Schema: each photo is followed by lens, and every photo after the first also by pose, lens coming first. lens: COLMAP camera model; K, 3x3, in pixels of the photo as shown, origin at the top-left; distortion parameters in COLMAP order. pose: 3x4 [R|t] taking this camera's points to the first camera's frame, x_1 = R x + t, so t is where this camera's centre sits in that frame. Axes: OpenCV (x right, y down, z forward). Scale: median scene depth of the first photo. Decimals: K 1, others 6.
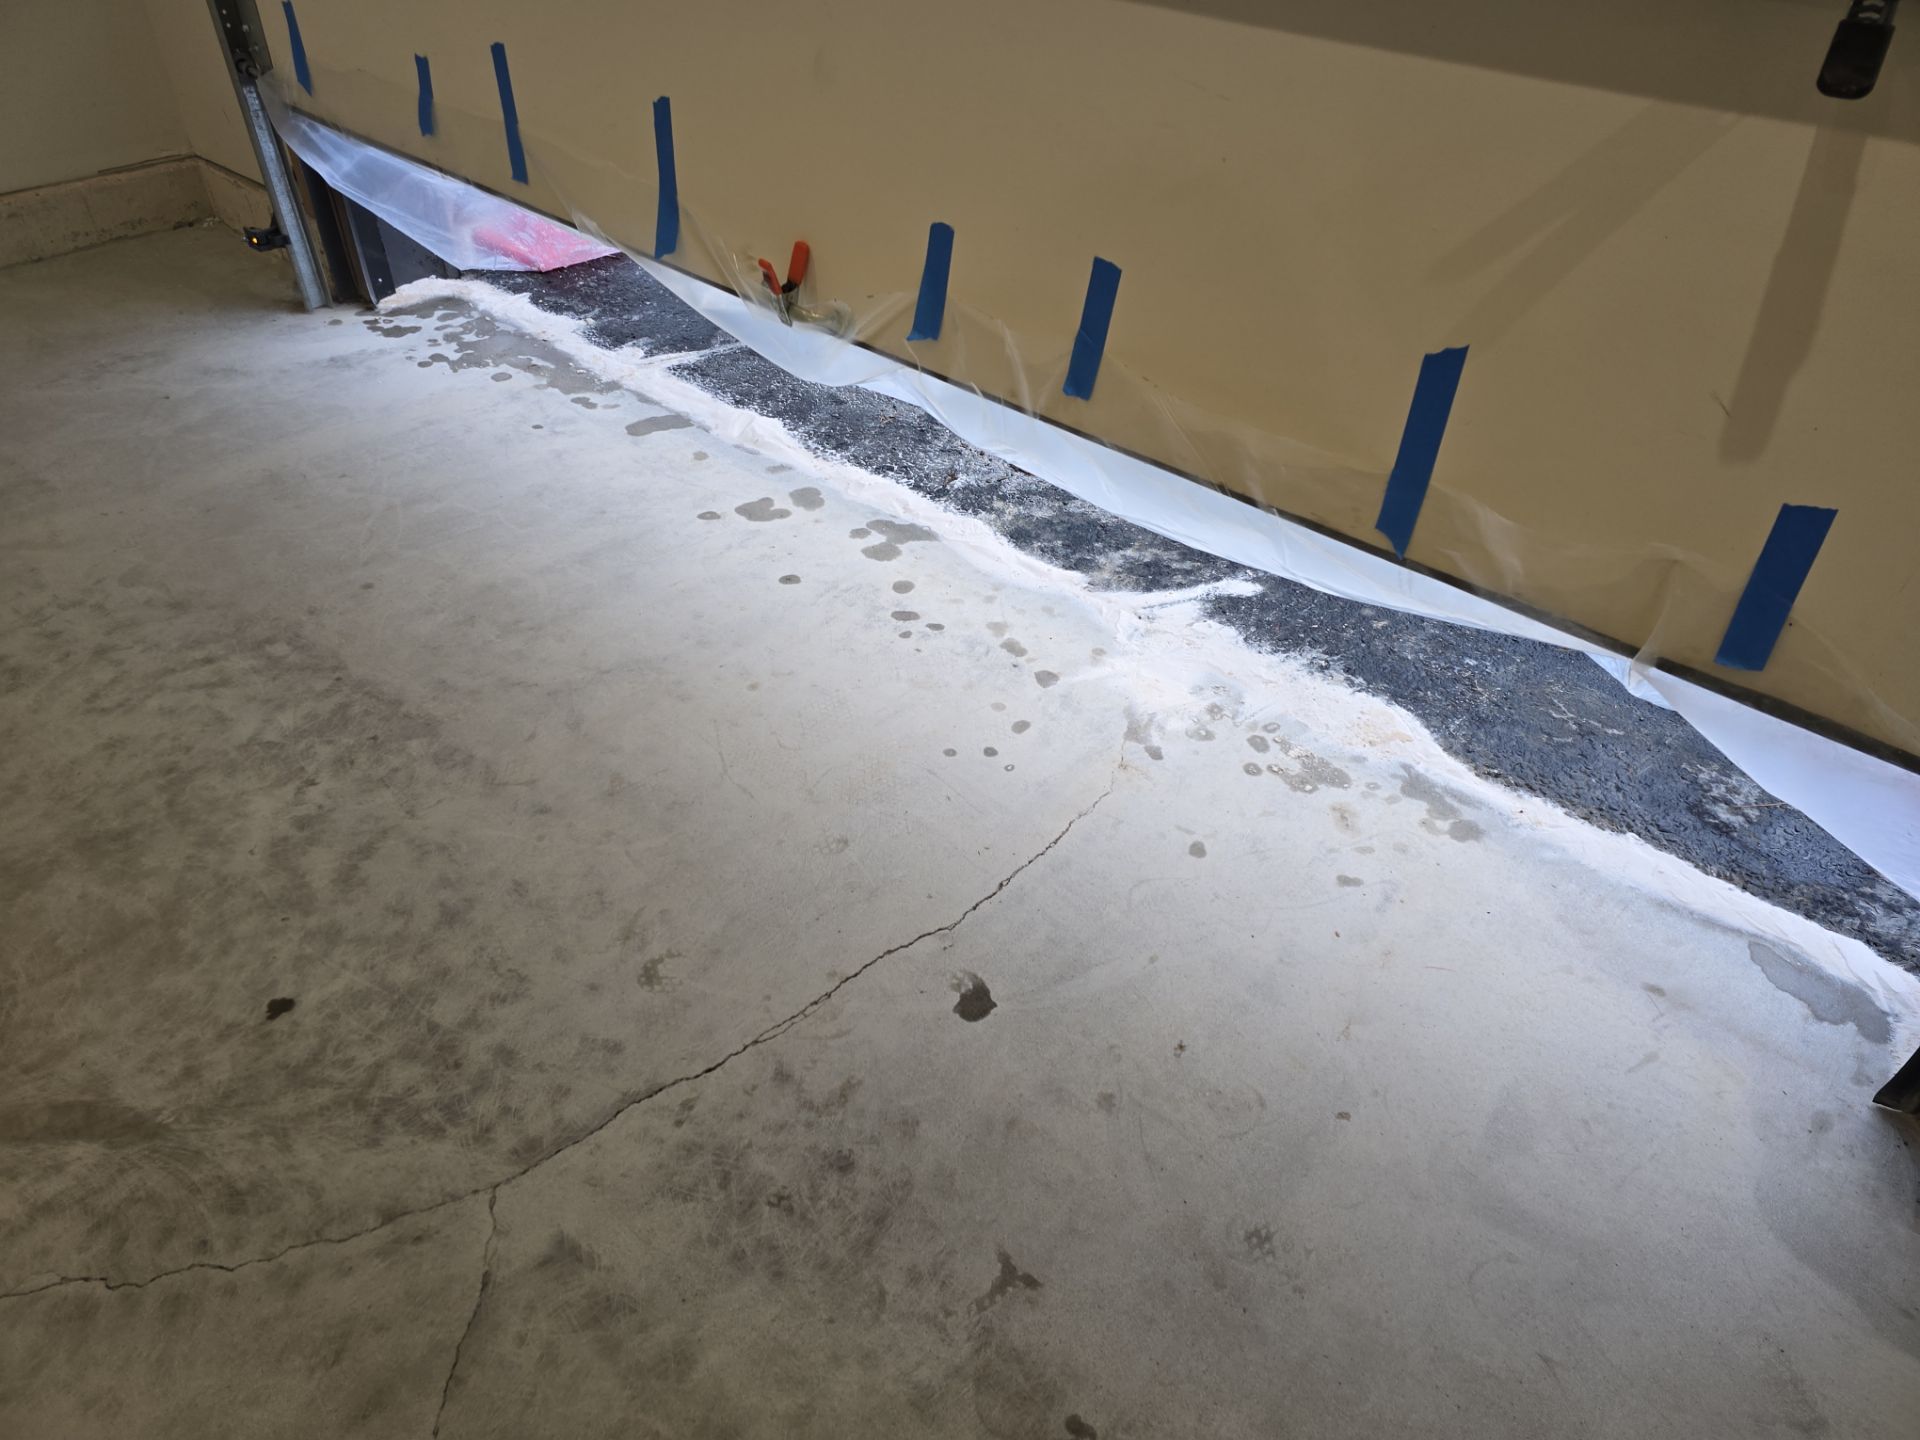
lens RADIAL K [[1292.4, 0, 956.8], [0, 1292.4, 722.6], [0, 0, 1]] dist [0.050043, -0.024914]
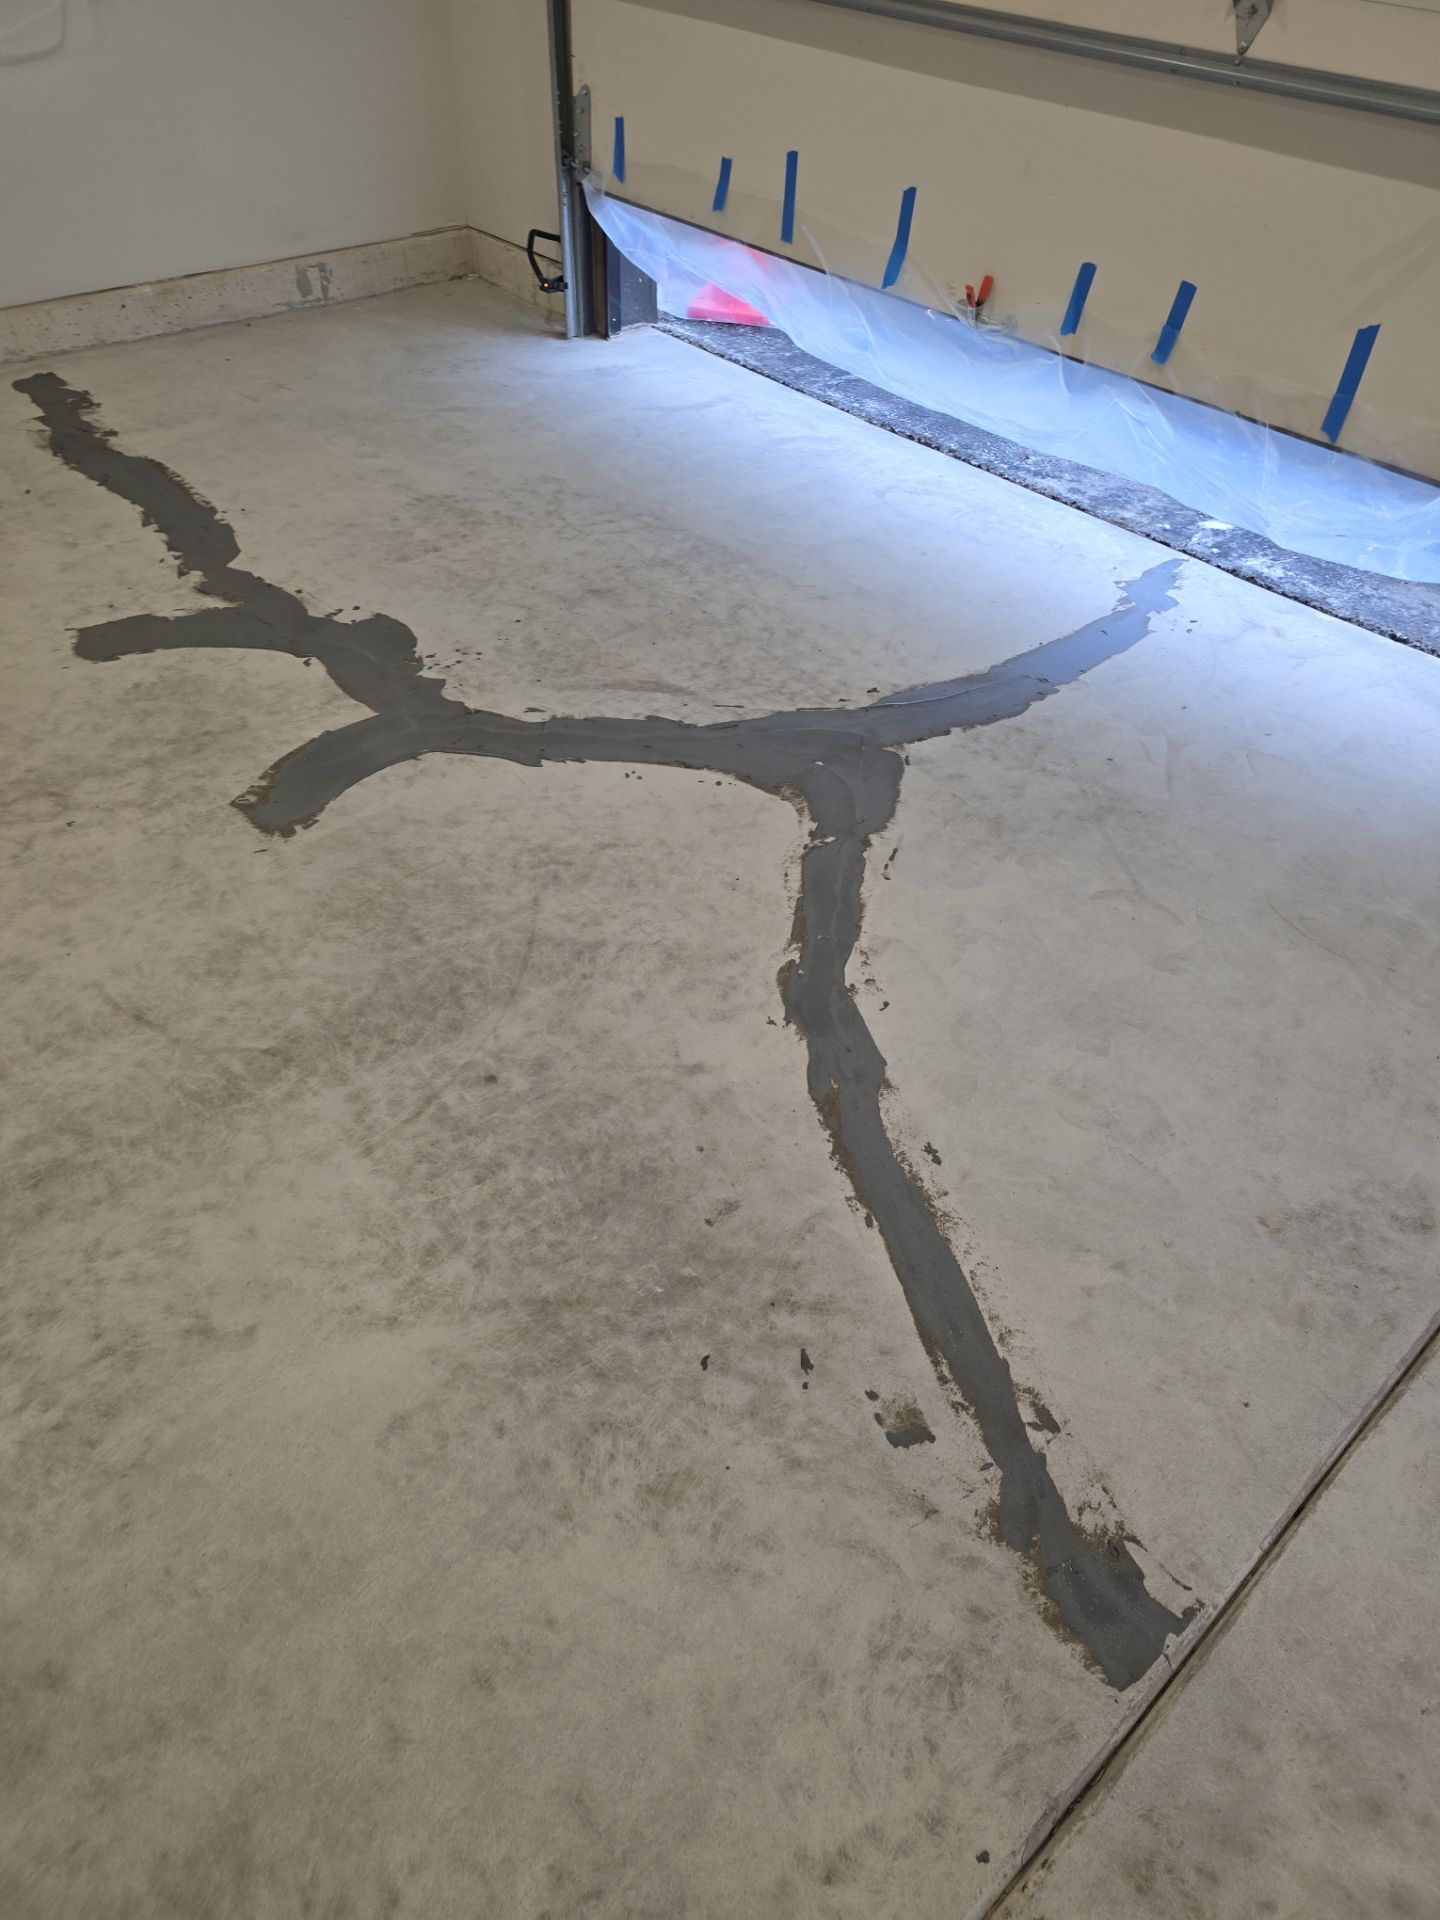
lens RADIAL K [[1292.4, 0, 728.5], [0, 1292.4, 962.0], [0, 0, 1]] dist [0.050043, -0.024914]
pose [[0.994633, 0.080672, -0.064783, -0.261510], [-0.075857, 0.994396, 0.073630, 0.402669], [0.070360, -0.068320, 0.995179, -0.759176]]
